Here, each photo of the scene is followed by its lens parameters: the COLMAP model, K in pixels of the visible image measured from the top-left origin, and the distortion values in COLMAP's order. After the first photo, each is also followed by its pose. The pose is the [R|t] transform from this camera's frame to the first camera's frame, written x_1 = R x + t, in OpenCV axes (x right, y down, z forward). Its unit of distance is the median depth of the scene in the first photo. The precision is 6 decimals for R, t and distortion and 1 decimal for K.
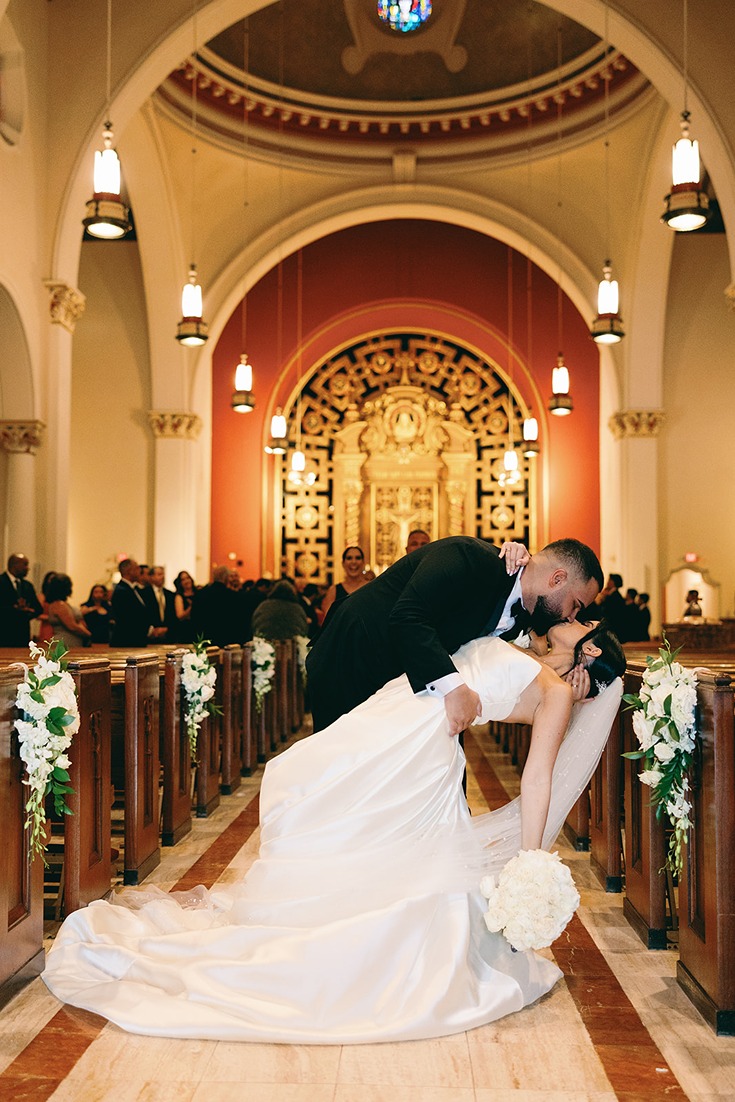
lens RADIAL K [[882.6, 0, 367.1], [0, 882.6, 550.8], [0, 0, 1]] dist [-0.015874, -0.005712]
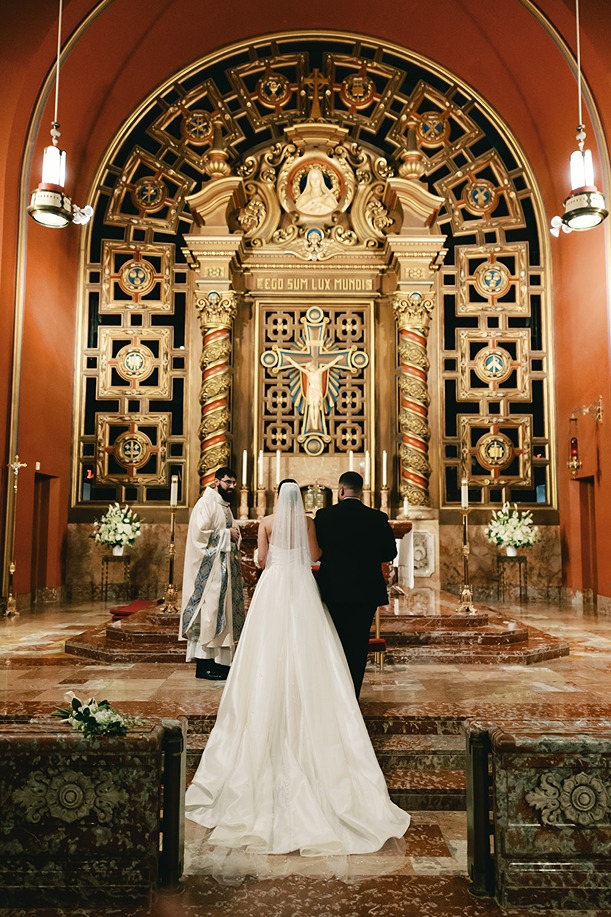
lens RADIAL K [[734.4, 0, 305.9], [0, 734.4, 458.2], [0, 0, 1]] dist [-0.015874, -0.005712]
pose [[0.999356, 0.006699, 0.035241, 0.021608], [-0.003076, 0.994793, -0.101873, 0.066549], [-0.035740, 0.101699, 0.994173, 0.559085]]
